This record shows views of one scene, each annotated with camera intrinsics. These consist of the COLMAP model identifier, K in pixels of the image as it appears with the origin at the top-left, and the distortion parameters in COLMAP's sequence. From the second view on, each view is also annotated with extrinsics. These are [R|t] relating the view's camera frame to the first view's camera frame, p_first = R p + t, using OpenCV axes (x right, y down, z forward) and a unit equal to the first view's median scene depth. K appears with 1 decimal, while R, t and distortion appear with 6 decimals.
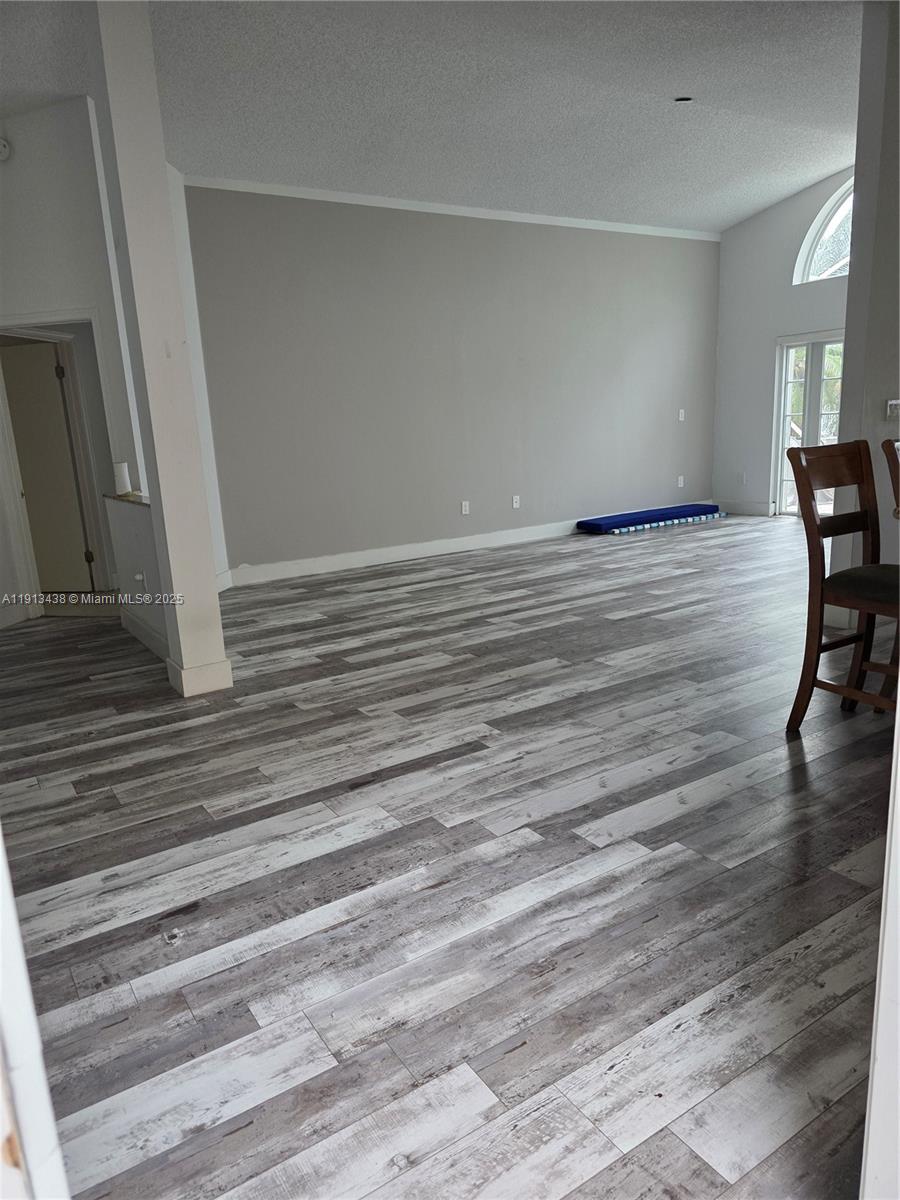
lens RADIAL K [[801.9, 0, 450.0], [0, 801.9, 600.0], [0, 0, 1]] dist [0.044765, 0.000286]
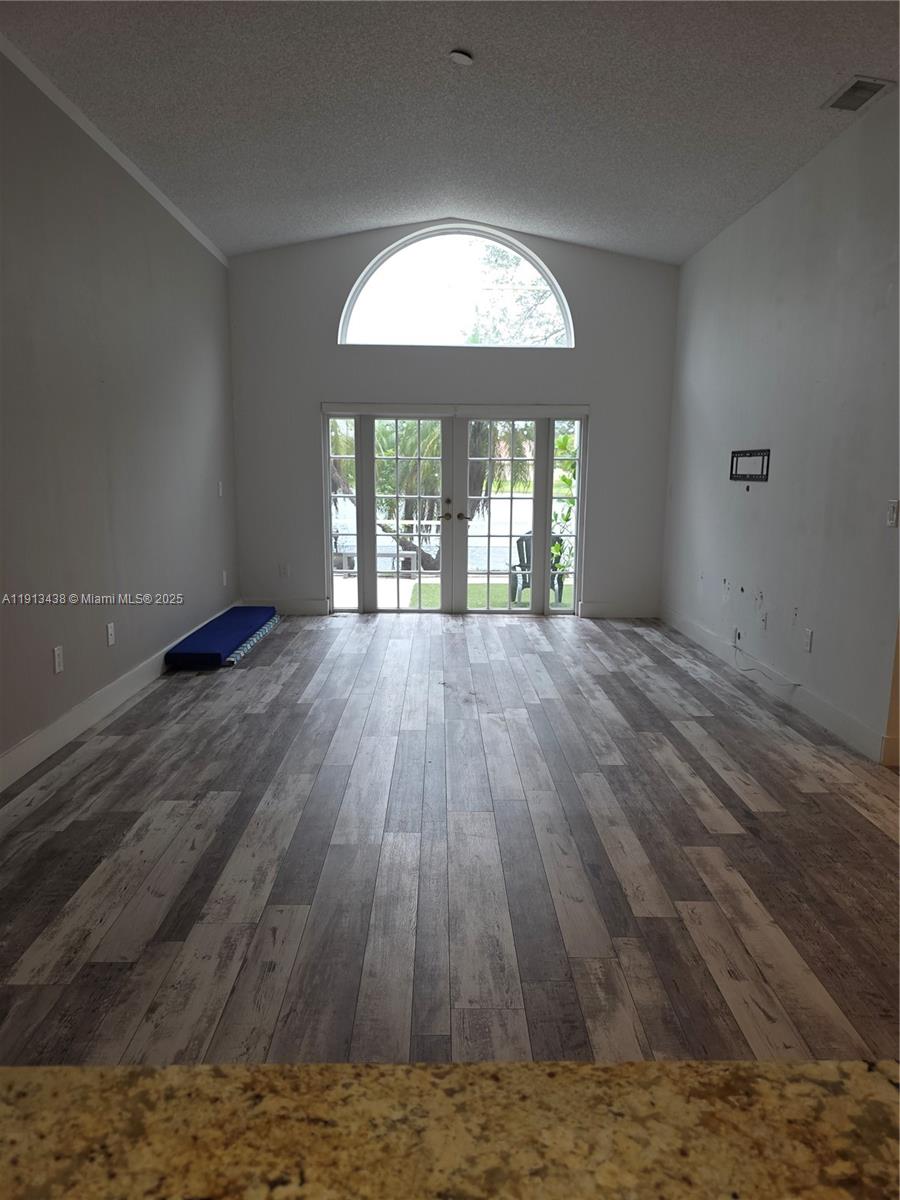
lens RADIAL K [[801.9, 0, 450.0], [0, 801.9, 600.0], [0, 0, 1]] dist [0.044765, 0.000286]
pose [[0.527671, -0.079522, 0.845718, -0.418792], [0.146221, 0.989250, 0.001787, -0.183475], [-0.836769, 0.122718, 0.533627, 0.820510]]
